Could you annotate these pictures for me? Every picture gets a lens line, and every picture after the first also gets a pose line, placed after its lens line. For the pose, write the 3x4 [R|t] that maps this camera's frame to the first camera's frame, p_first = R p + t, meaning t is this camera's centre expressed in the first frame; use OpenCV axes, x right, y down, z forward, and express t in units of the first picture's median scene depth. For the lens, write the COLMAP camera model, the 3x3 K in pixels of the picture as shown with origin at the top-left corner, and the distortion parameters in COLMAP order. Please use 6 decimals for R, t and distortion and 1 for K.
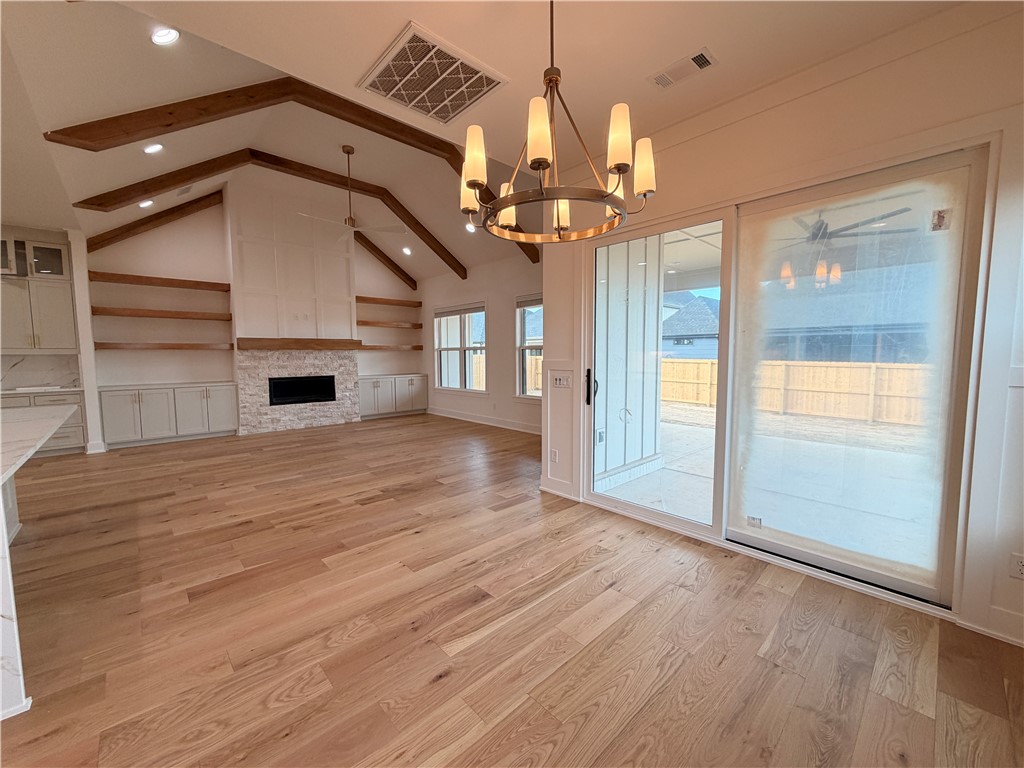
lens RADIAL K [[408.1, 0, 510.4], [0, 408.1, 384.1], [0, 0, 1]] dist [-0.001472, 0.000348]
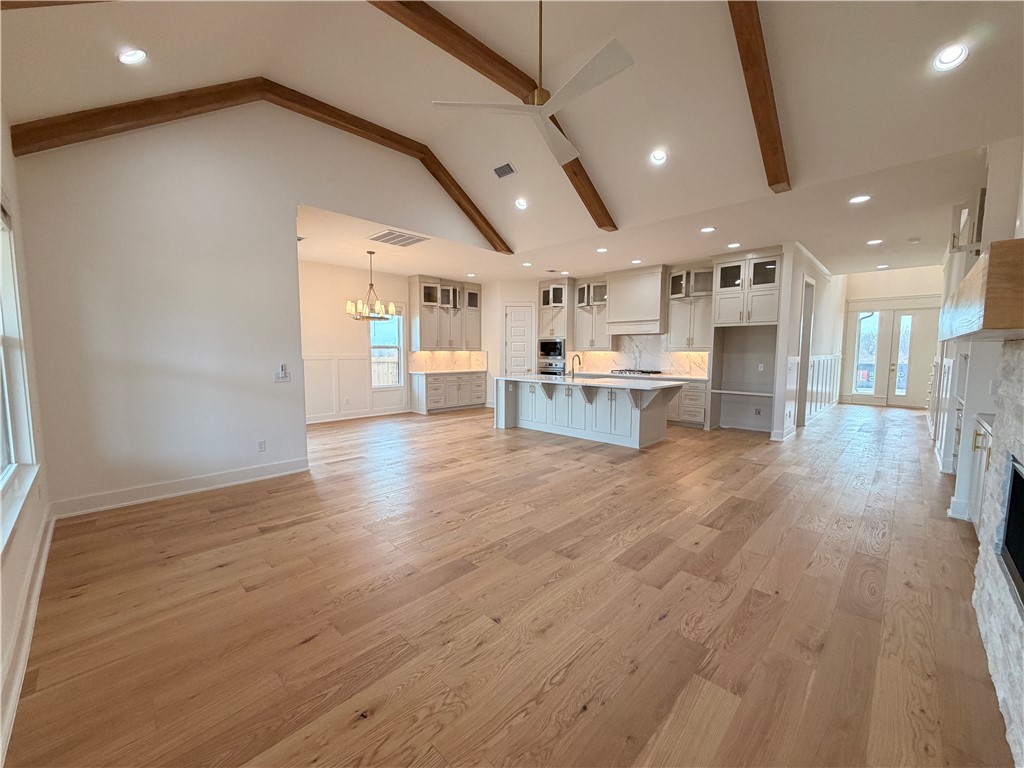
lens RADIAL K [[408.1, 0, 509.6], [0, 408.1, 381.8], [0, 0, 1]] dist [-0.001472, 0.000348]
pose [[-0.998981, 0.005834, -0.044753, -0.614548], [-0.001212, 0.987786, 0.155815, -0.238775], [0.045115, 0.155710, -0.986772, 2.949144]]
